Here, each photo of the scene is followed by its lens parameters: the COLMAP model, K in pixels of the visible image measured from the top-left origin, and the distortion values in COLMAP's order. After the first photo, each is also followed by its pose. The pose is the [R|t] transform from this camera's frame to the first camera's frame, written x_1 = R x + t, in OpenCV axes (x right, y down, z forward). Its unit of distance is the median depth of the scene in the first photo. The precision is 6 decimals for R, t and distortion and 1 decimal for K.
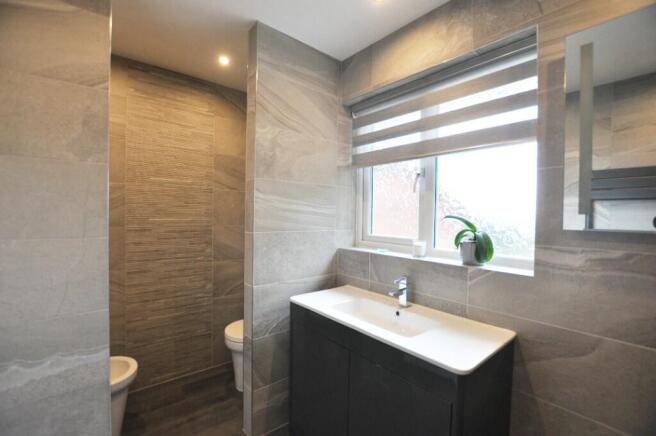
lens RADIAL K [[289.6, 0, 328.4], [0, 289.6, 216.7], [0, 0, 1]] dist [-0.025925, 0.000067]
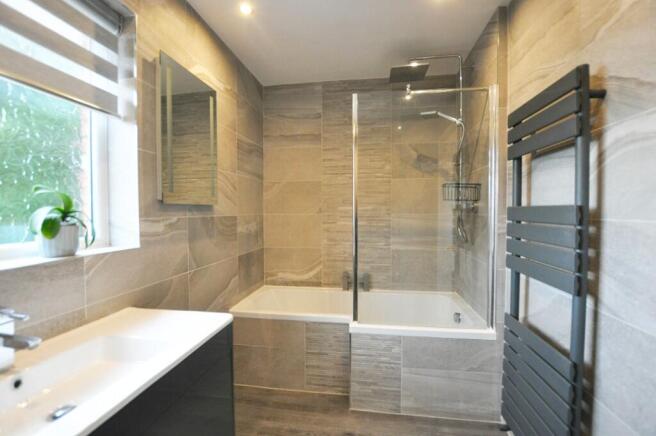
lens RADIAL K [[289.6, 0, 328.1], [0, 289.6, 217.1], [0, 0, 1]] dist [-0.025925, 0.000067]
pose [[-0.652888, -0.033729, 0.756703, -0.581636], [0.000214, 0.999000, 0.044713, 0.044572], [-0.757455, 0.029355, -0.652228, 1.172304]]
